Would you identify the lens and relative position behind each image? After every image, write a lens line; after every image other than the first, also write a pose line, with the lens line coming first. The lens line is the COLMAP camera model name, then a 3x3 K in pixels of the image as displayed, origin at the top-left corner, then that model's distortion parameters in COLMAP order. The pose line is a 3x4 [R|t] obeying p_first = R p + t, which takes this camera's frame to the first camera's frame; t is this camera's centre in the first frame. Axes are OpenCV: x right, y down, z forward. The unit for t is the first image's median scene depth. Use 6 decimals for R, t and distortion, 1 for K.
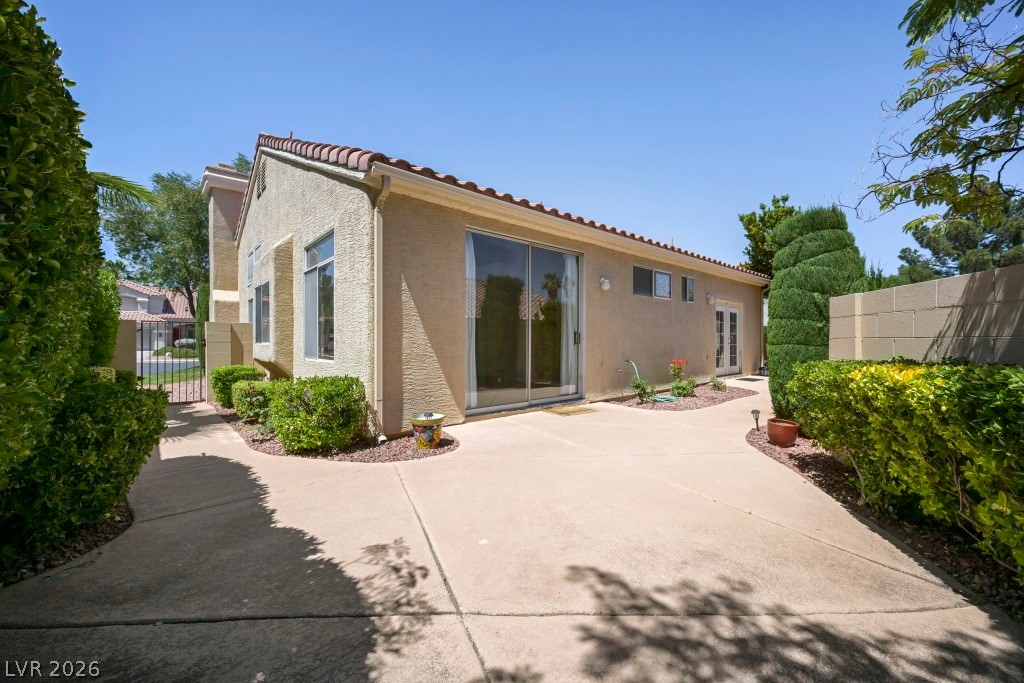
lens RADIAL K [[399.5, 0, 512.6], [0, 399.5, 341.6], [0, 0, 1]] dist [-0.002256, 0.000230]
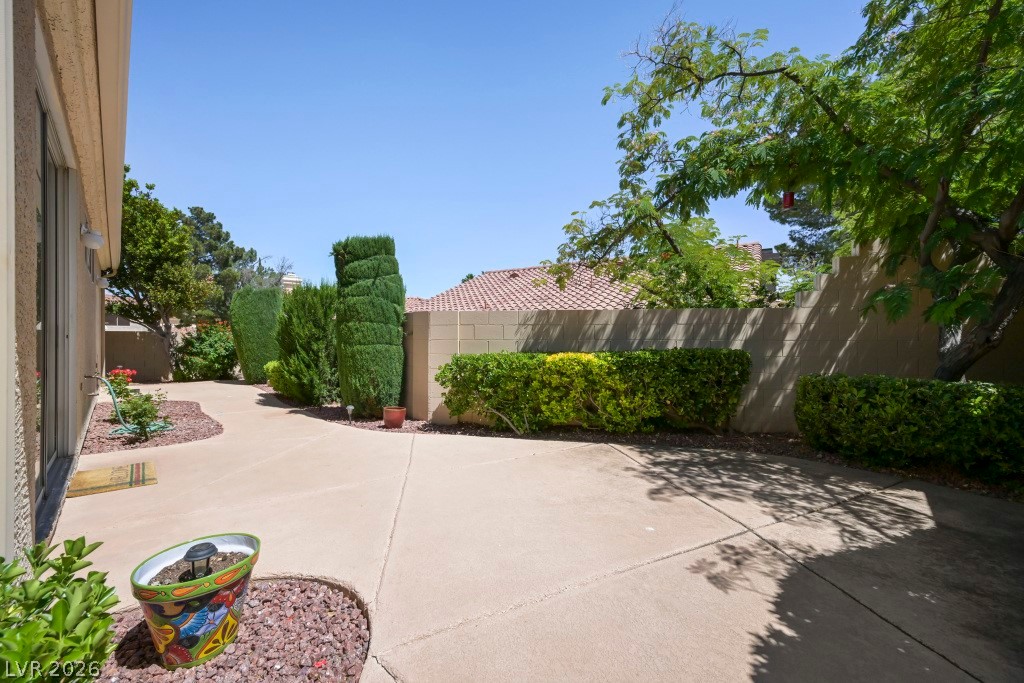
lens RADIAL K [[399.5, 0, 510.1], [0, 399.5, 340.7], [0, 0, 1]] dist [-0.002256, 0.000230]
pose [[-0.062078, 0.004744, 0.998060, -1.369391], [-0.002409, 0.999985, -0.004903, 0.006088], [-0.998068, -0.002708, -0.062066, 1.763238]]
